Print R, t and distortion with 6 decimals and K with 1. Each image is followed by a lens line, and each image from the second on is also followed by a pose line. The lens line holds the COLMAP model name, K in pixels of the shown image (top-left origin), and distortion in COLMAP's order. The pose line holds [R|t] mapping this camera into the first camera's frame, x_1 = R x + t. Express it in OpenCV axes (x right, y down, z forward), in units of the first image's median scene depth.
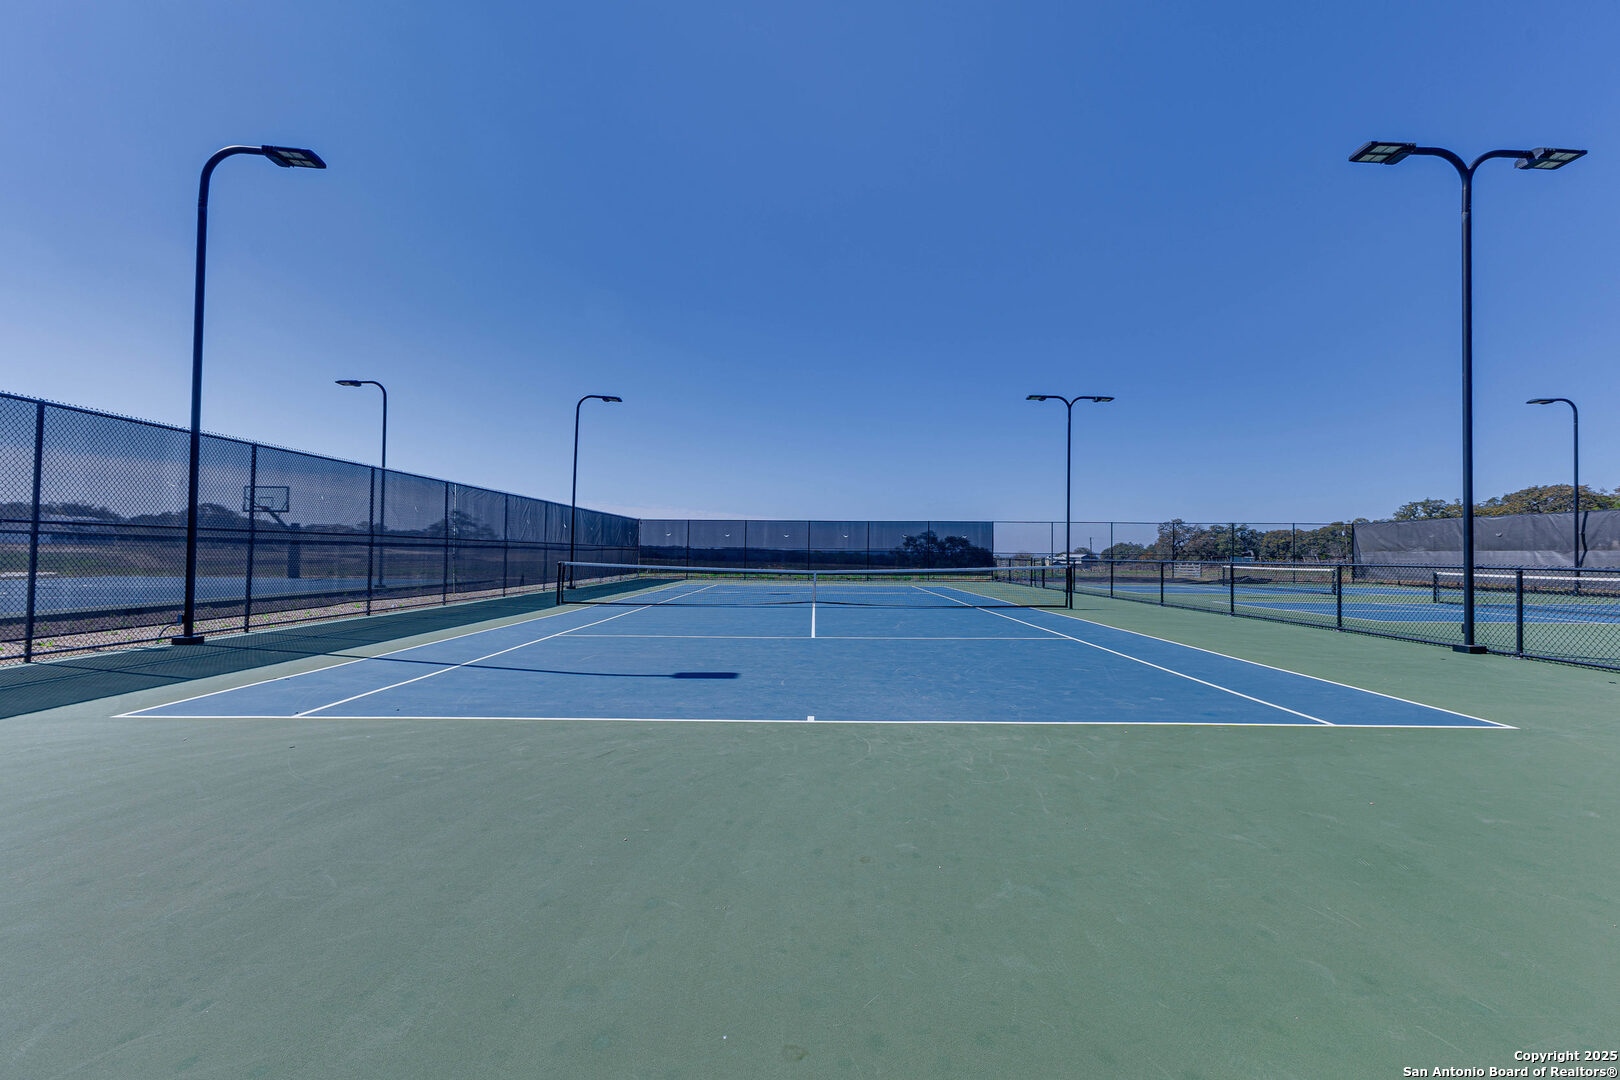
lens RADIAL K [[701.2, 0, 813.1], [0, 701.2, 538.7], [0, 0, 1]] dist [0.016535, -0.000656]
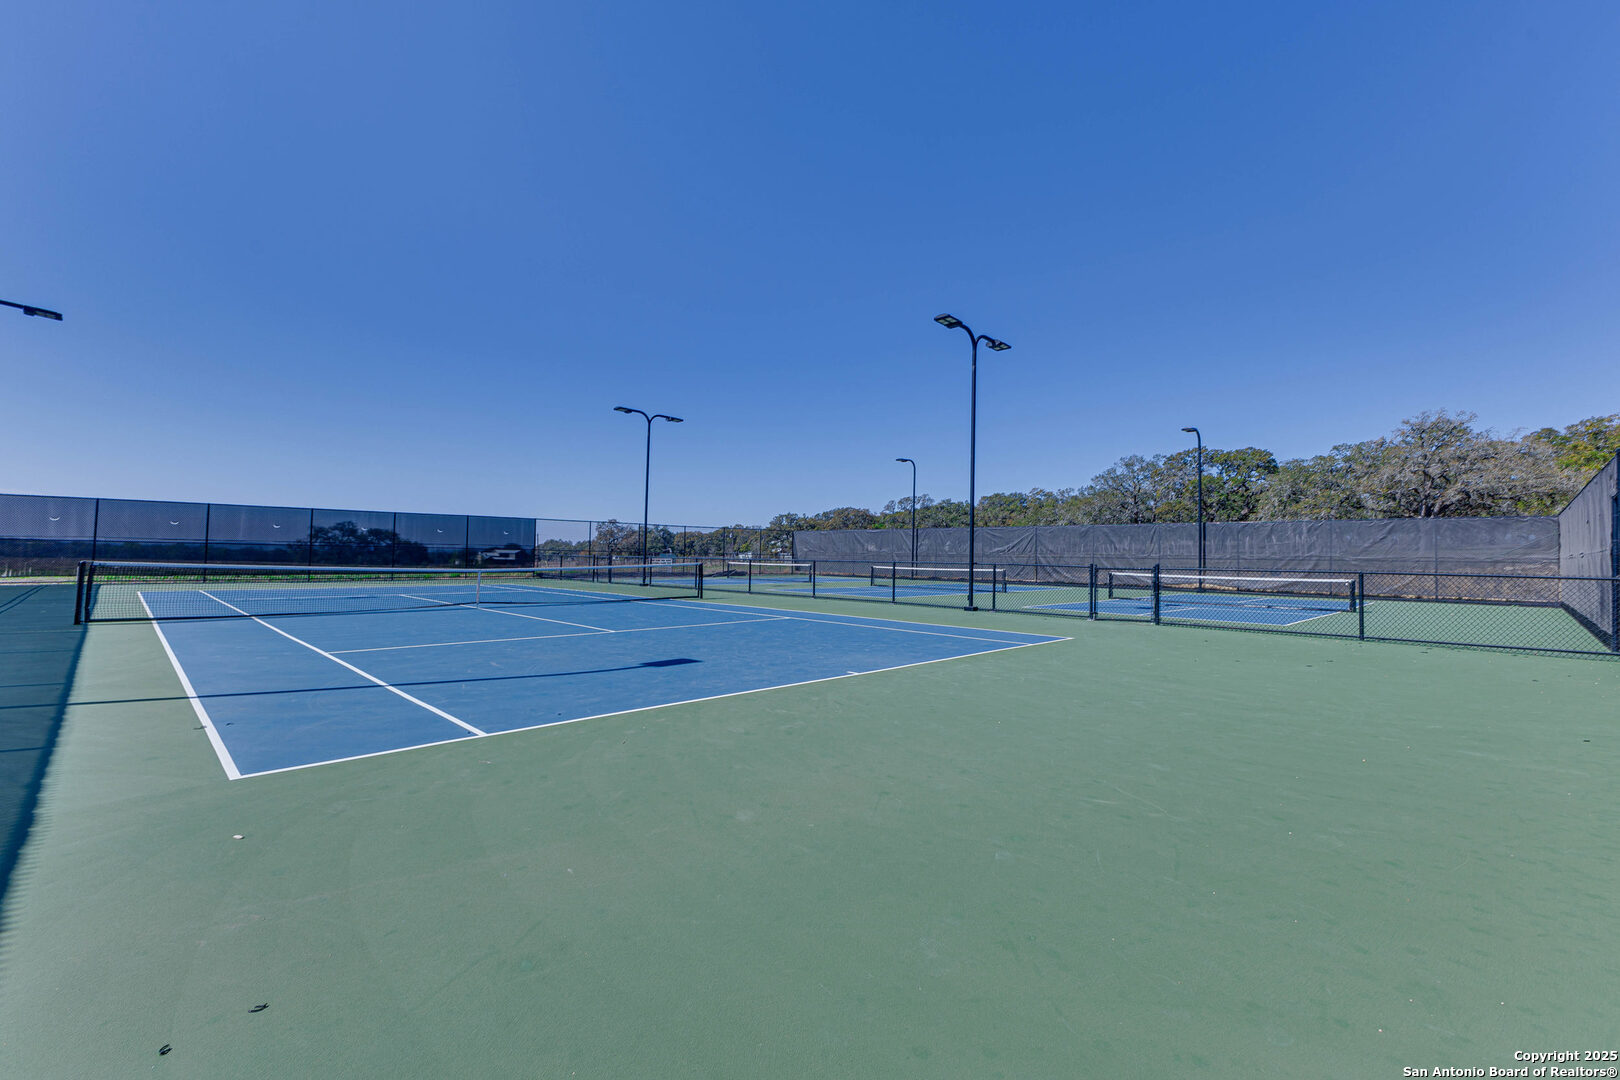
lens RADIAL K [[701.2, 0, 813.1], [0, 701.2, 538.7], [0, 0, 1]] dist [0.016535, -0.000656]
pose [[0.710496, 0.021036, 0.703386, -0.110280], [-0.025116, 0.999674, -0.004528, -0.000804], [-0.703253, -0.014449, 0.710793, 0.004186]]
